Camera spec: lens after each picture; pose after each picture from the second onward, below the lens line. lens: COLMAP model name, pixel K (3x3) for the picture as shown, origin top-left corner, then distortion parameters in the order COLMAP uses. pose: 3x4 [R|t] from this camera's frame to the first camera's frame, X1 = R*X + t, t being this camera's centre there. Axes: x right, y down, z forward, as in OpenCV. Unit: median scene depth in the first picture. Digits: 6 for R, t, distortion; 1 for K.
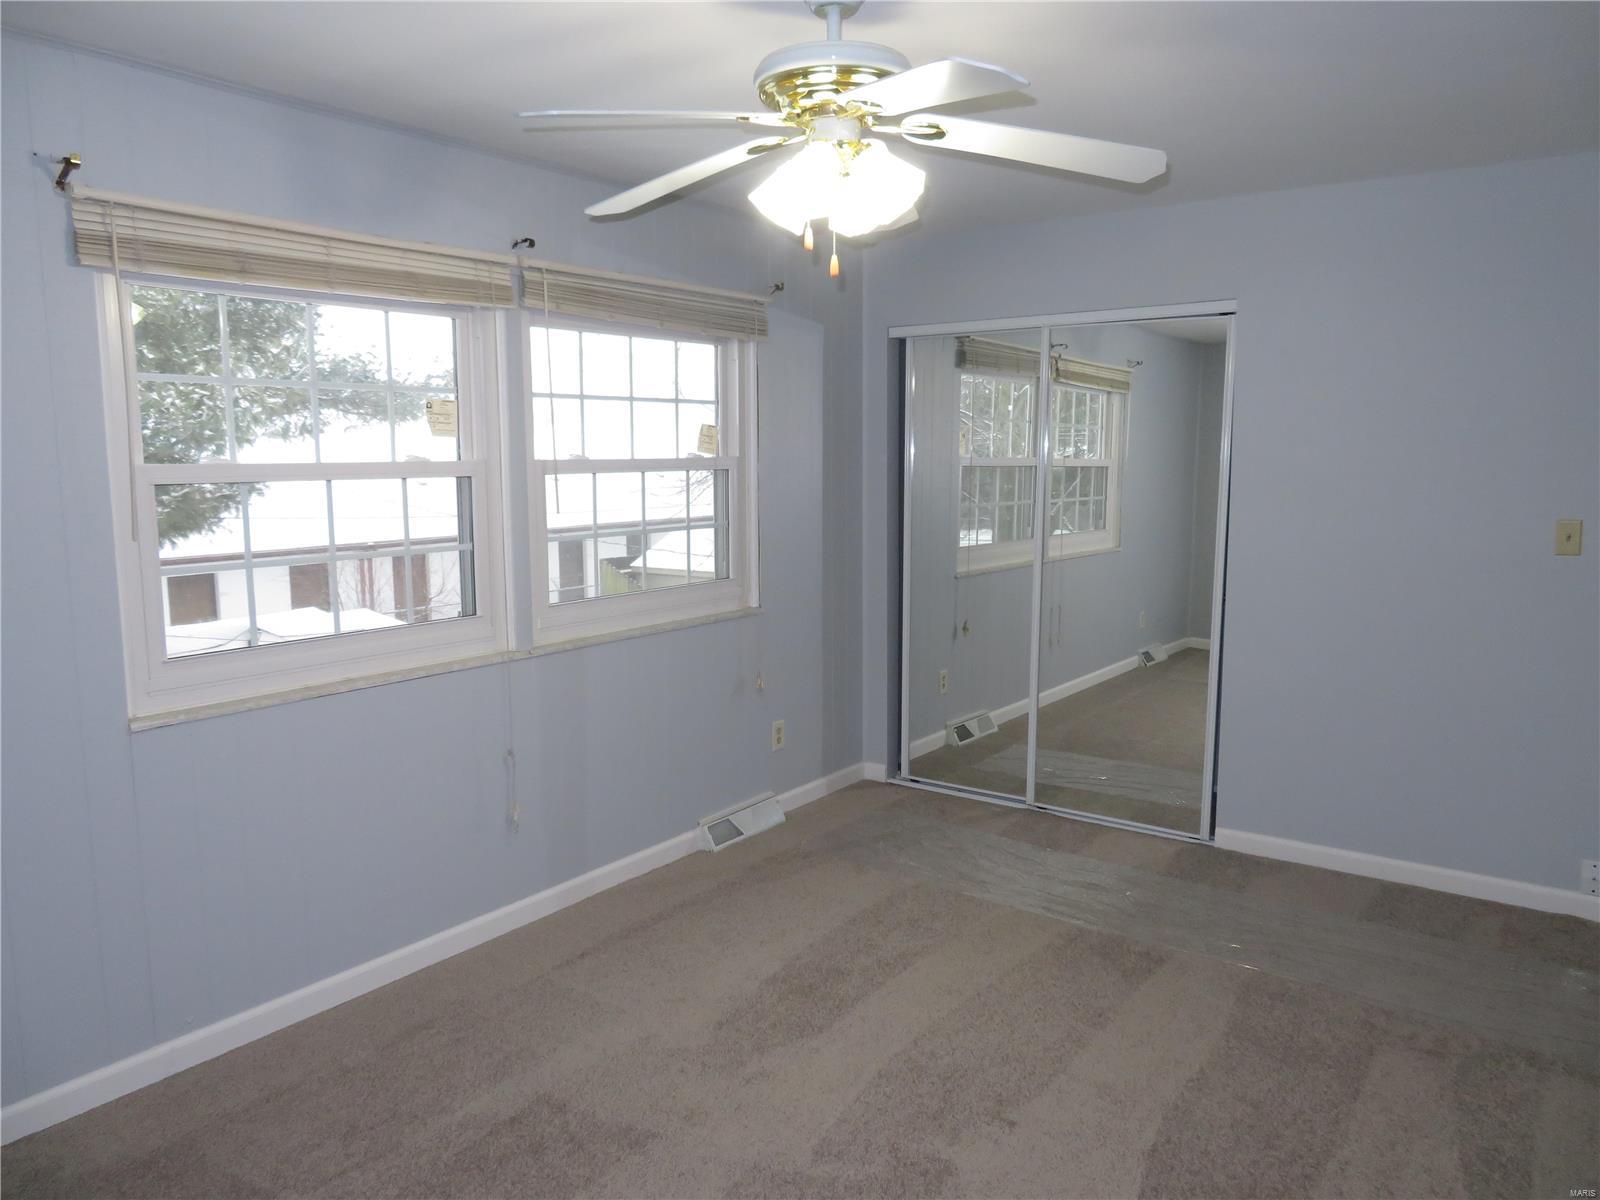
lens RADIAL K [[1146.6, 0, 810.5], [0, 1146.6, 600.3], [0, 0, 1]] dist [-0.012432, 0.002676]
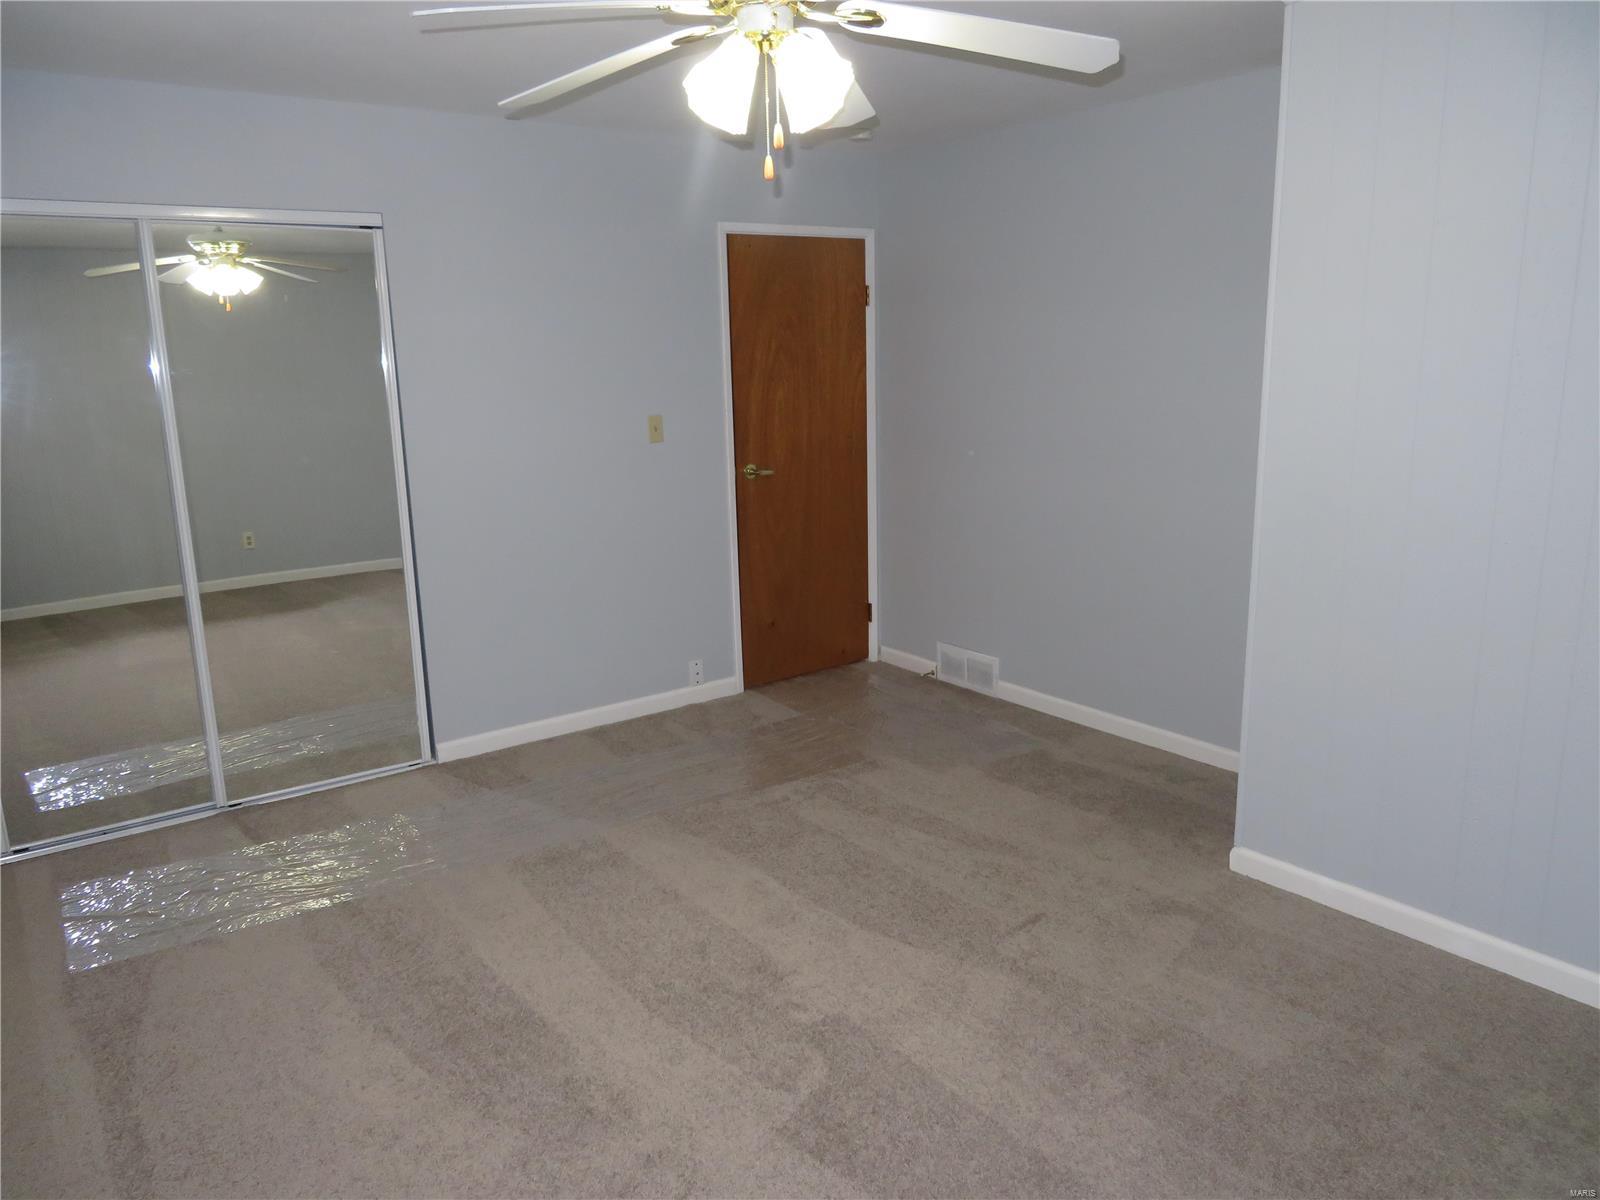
lens RADIAL K [[1146.6, 0, 810.5], [0, 1146.6, 600.3], [0, 0, 1]] dist [-0.012432, 0.002676]
pose [[0.301145, -0.216267, 0.928731, -0.488039], [0.146300, 0.972890, 0.179112, -0.063409], [-0.942289, 0.081935, 0.324621, 0.363680]]
